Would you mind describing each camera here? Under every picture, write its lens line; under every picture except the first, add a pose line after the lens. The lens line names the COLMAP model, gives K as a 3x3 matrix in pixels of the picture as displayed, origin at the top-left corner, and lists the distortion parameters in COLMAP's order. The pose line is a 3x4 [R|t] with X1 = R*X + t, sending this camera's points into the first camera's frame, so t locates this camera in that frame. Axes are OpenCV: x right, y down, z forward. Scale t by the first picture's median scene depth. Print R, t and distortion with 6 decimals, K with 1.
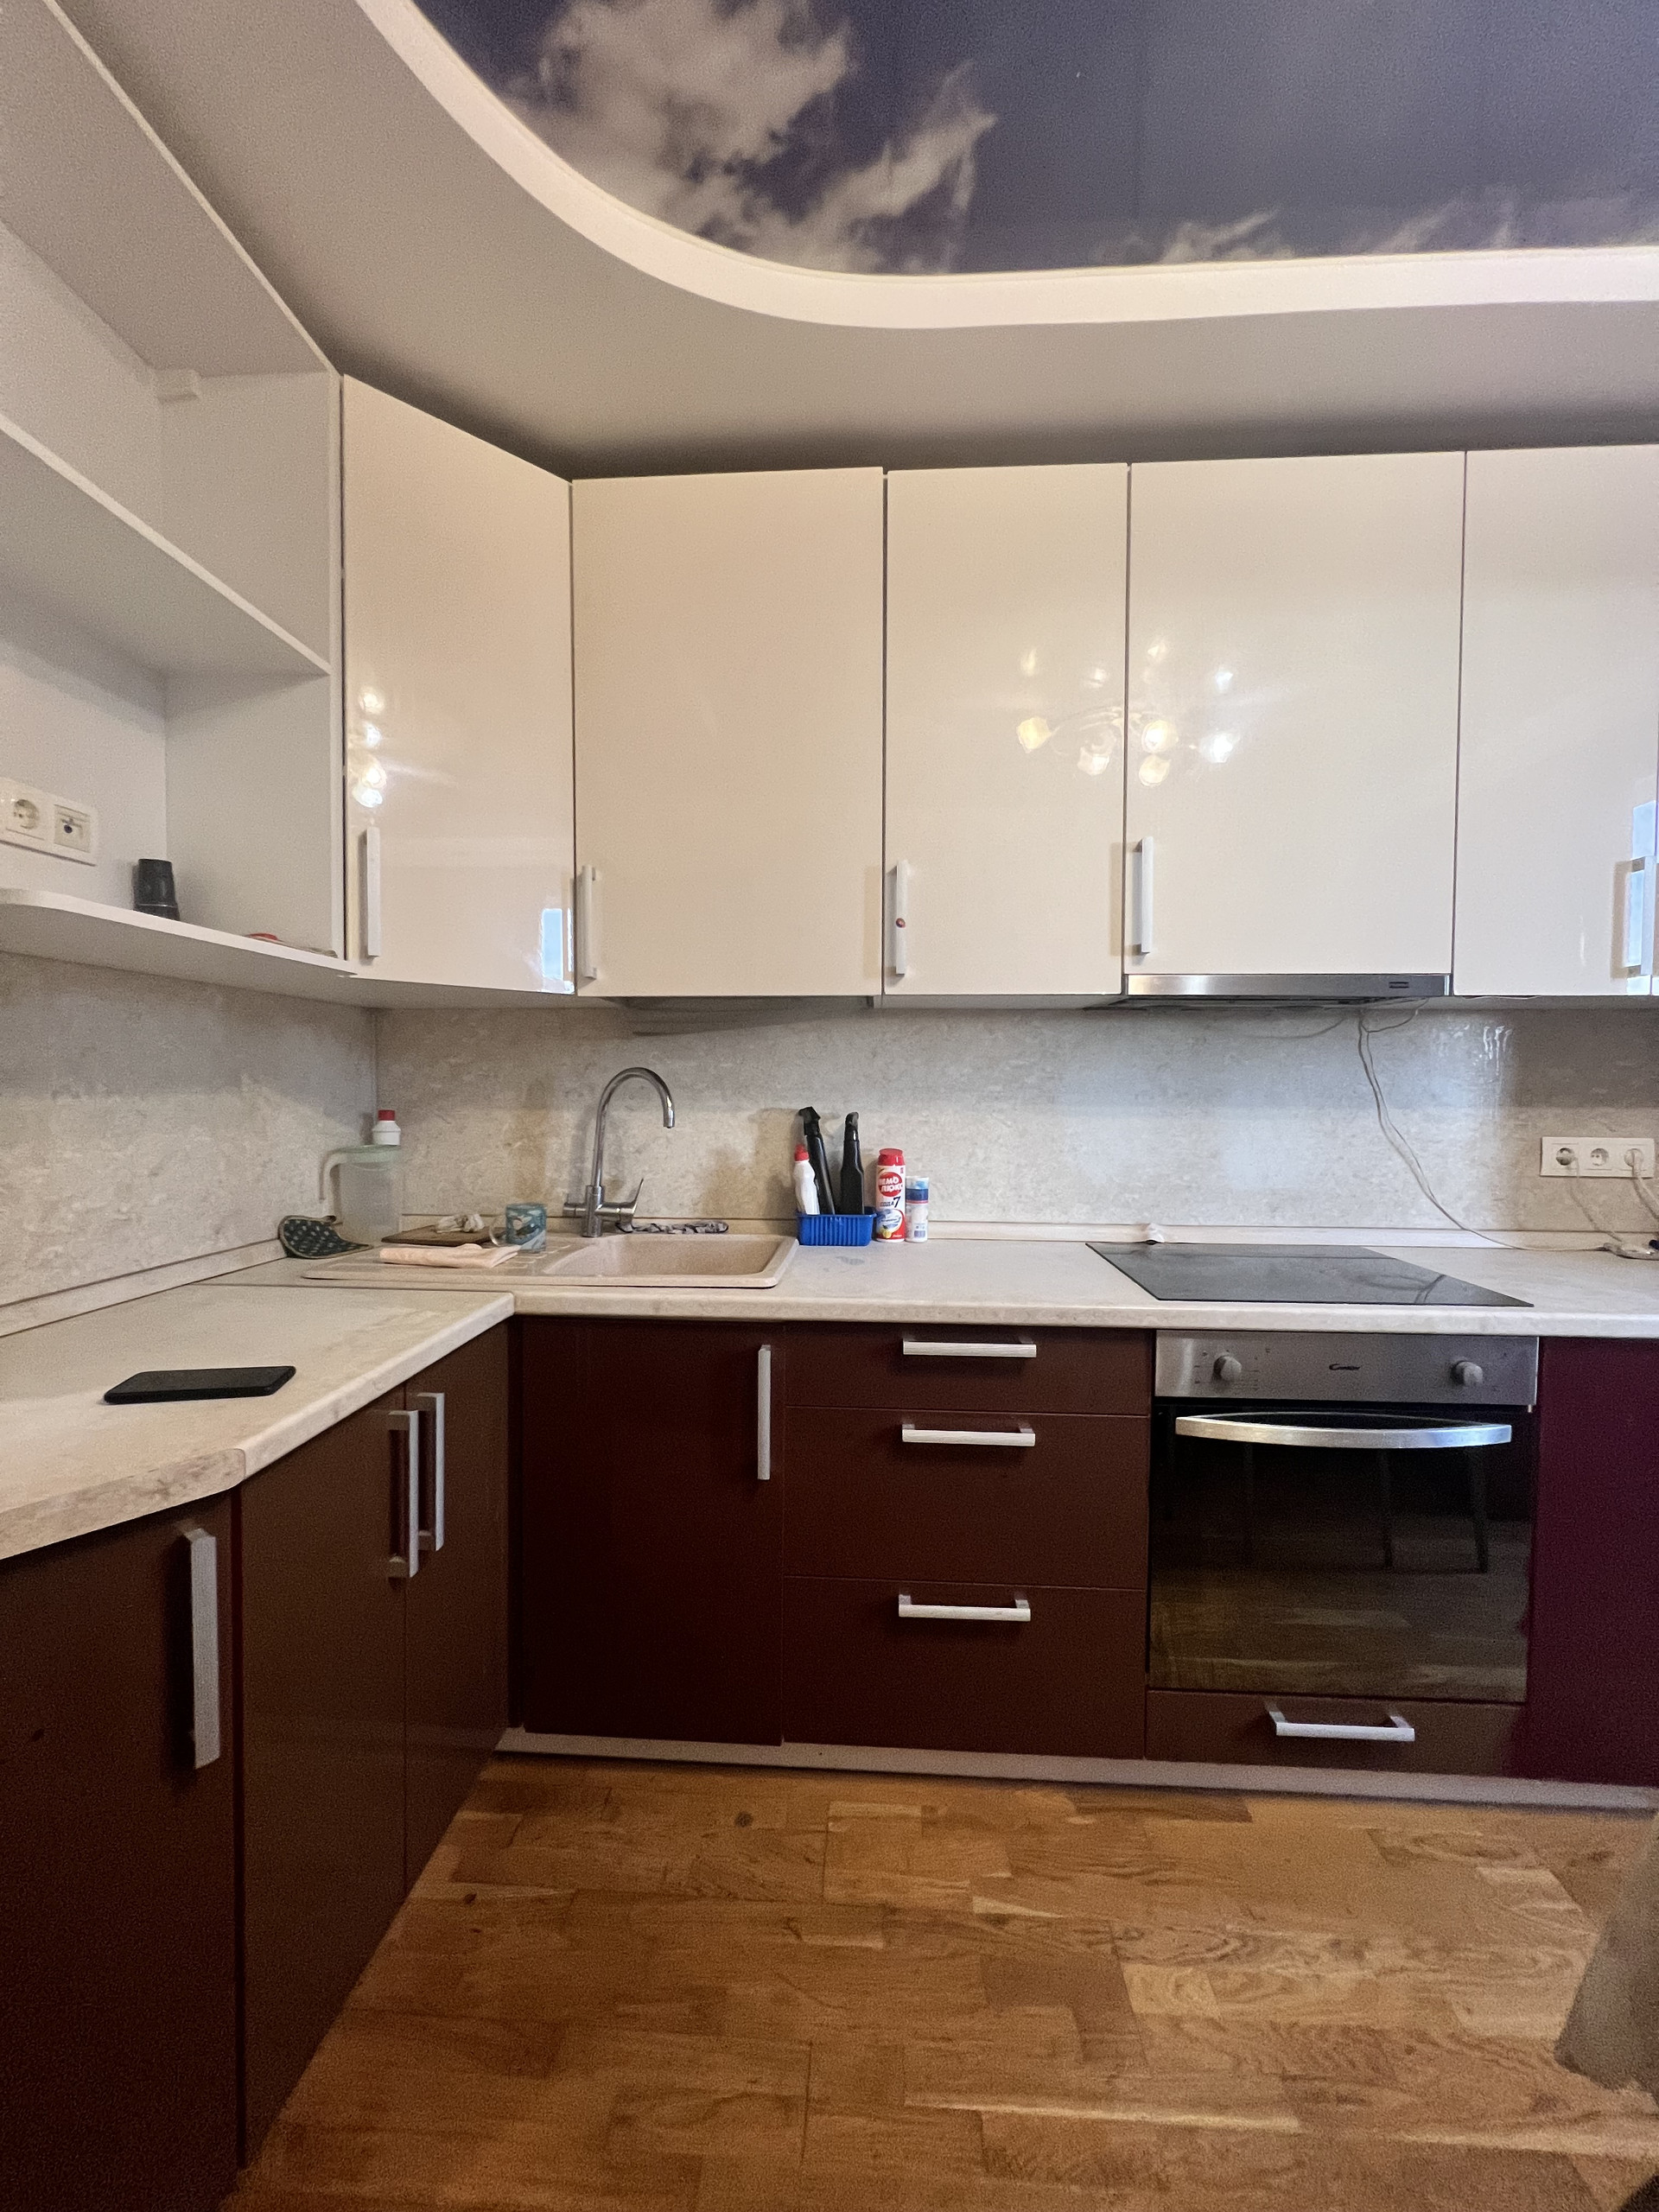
lens RADIAL K [[883.2, 0, 828.6], [0, 883.2, 1109.7], [0, 0, 1]] dist [-0.000951, 0.000221]
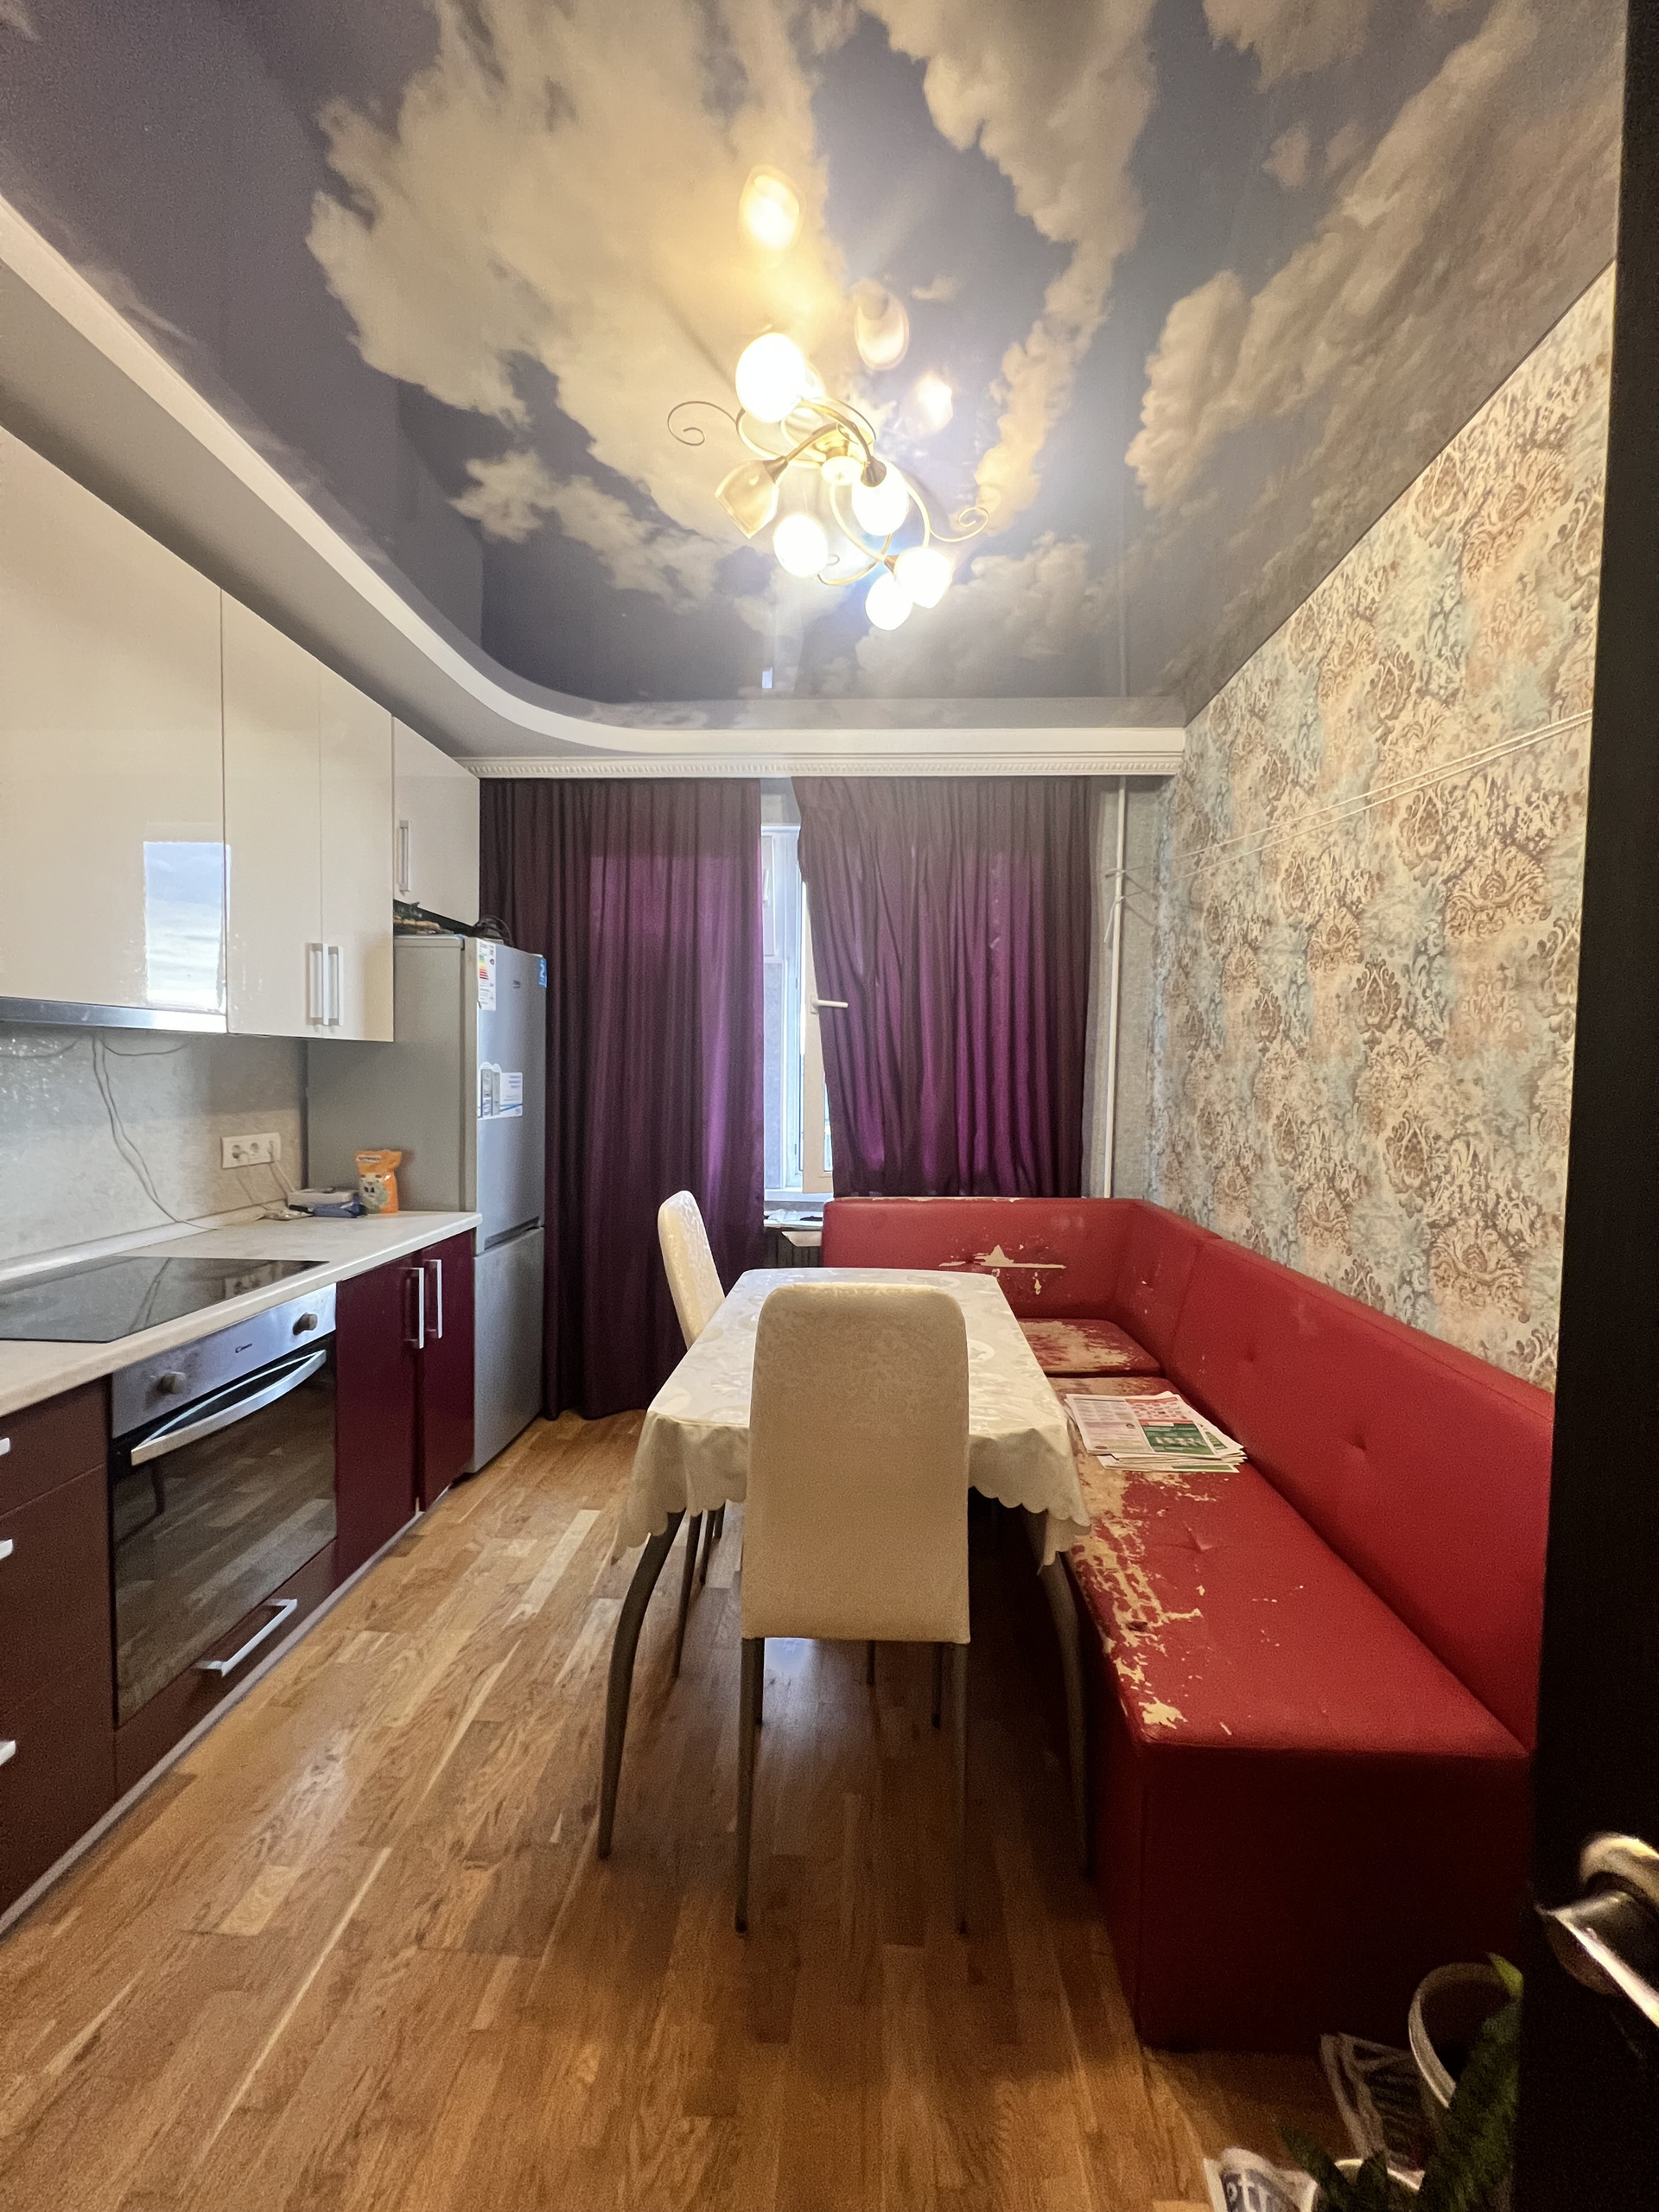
lens RADIAL K [[883.2, 0, 824.1], [0, 883.2, 1107.6], [0, 0, 1]] dist [-0.000951, 0.000221]
pose [[-0.005997, -0.050875, 0.998687, -0.484200], [0.011392, 0.998637, 0.050941, -0.071365], [-0.999917, 0.011683, -0.005409, 0.159950]]
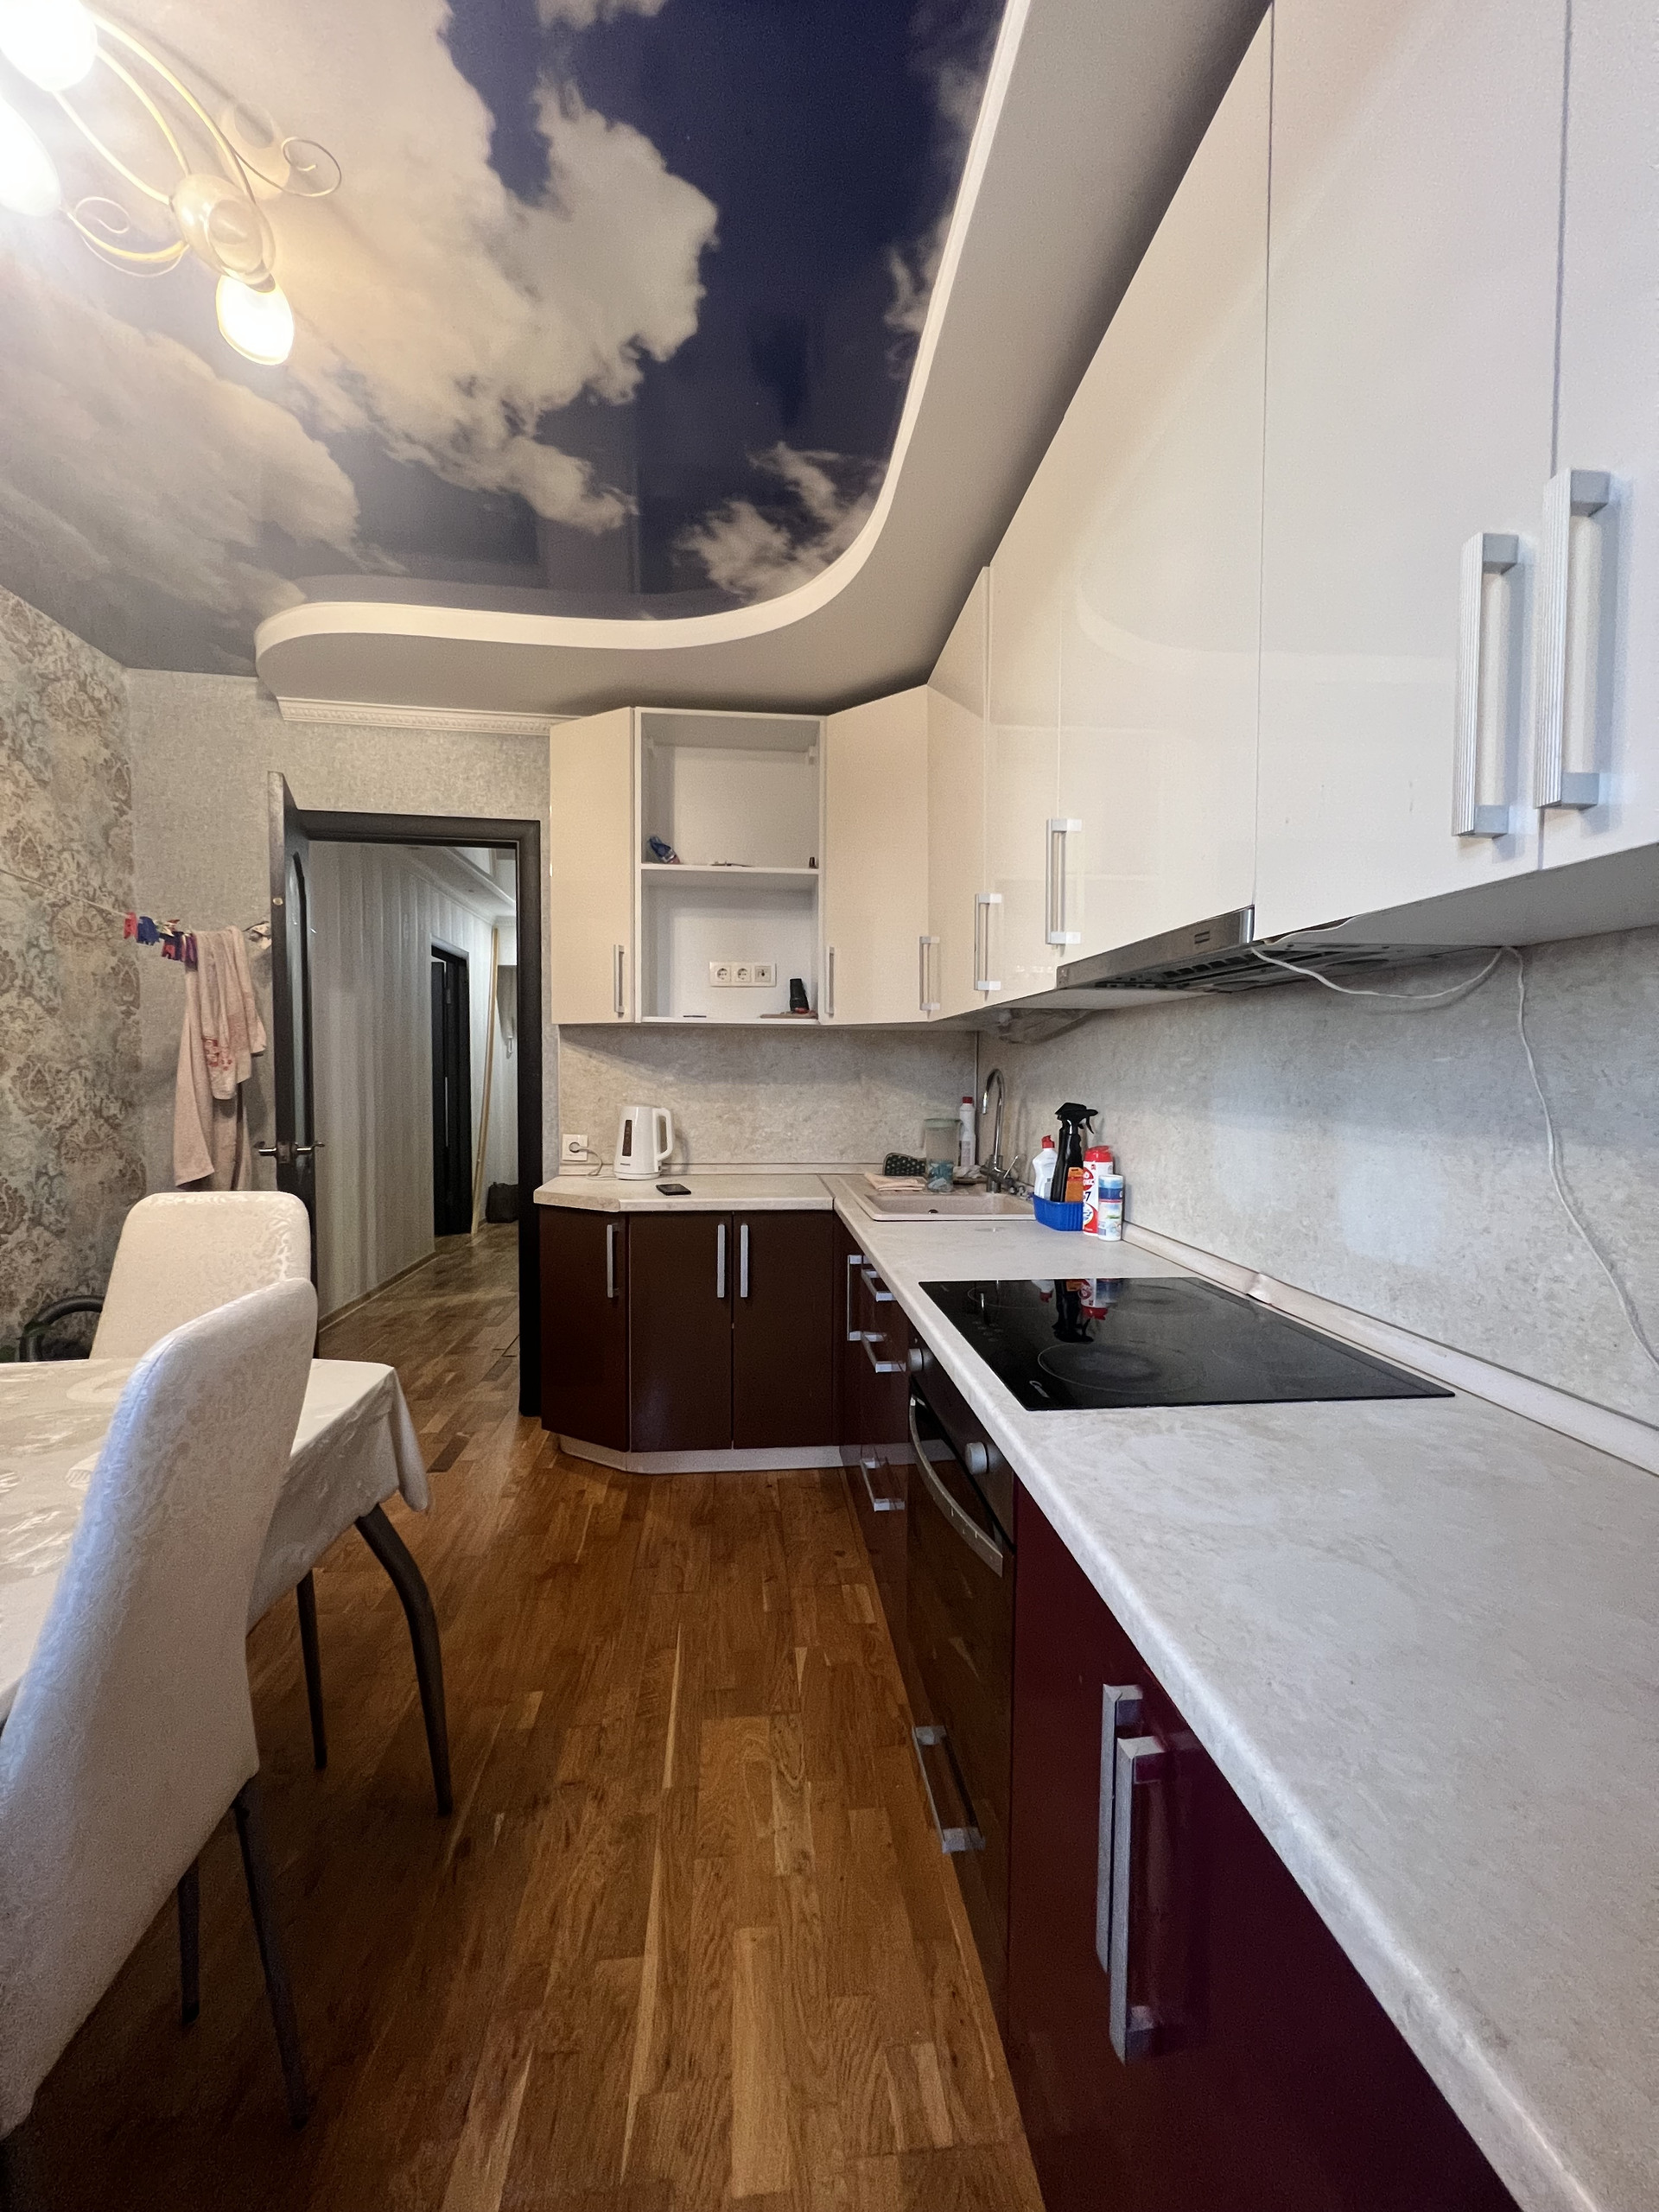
lens RADIAL K [[883.2, 0, 826.3], [0, 883.2, 1109.4], [0, 0, 1]] dist [-0.000951, 0.000221]
pose [[0.160230, 0.039278, -0.986298, 1.134192], [-0.032727, 0.998870, 0.034462, -0.025467], [0.986537, 0.026757, 0.161335, 0.566803]]
